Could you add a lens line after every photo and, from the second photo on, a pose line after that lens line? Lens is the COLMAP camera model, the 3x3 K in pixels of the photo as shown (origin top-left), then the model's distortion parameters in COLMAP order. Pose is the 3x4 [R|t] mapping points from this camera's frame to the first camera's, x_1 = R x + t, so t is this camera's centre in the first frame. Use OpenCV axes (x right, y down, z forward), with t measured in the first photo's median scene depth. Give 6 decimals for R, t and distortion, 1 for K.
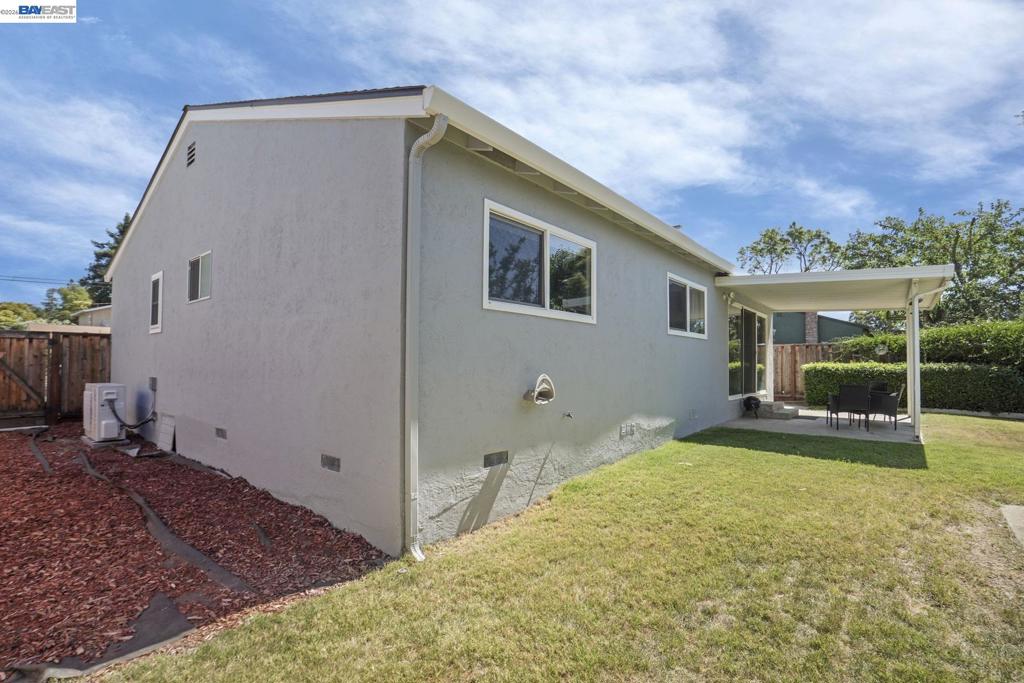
lens RADIAL K [[475.3, 0, 511.6], [0, 475.3, 346.2], [0, 0, 1]] dist [-0.059335, 0.020563]
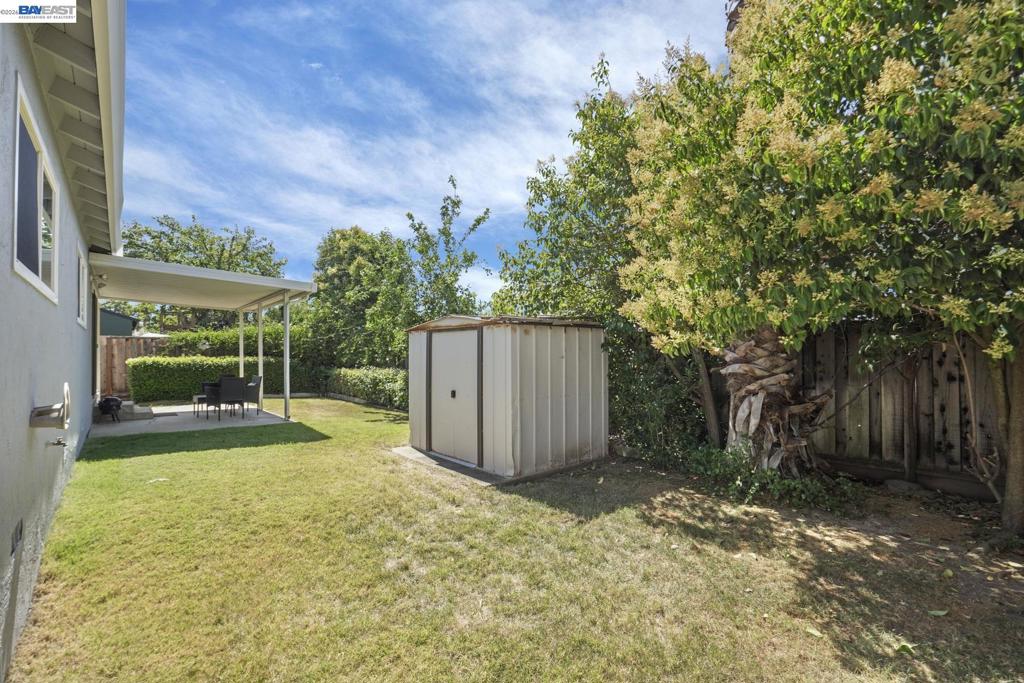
lens RADIAL K [[475.3, 0, 511.6], [0, 475.3, 346.2], [0, 0, 1]] dist [-0.059335, 0.020563]
pose [[0.182223, 0.012868, 0.983173, -0.188921], [-0.028925, 0.999552, -0.007721, -0.001436], [-0.982832, -0.027032, 0.182514, 0.131361]]
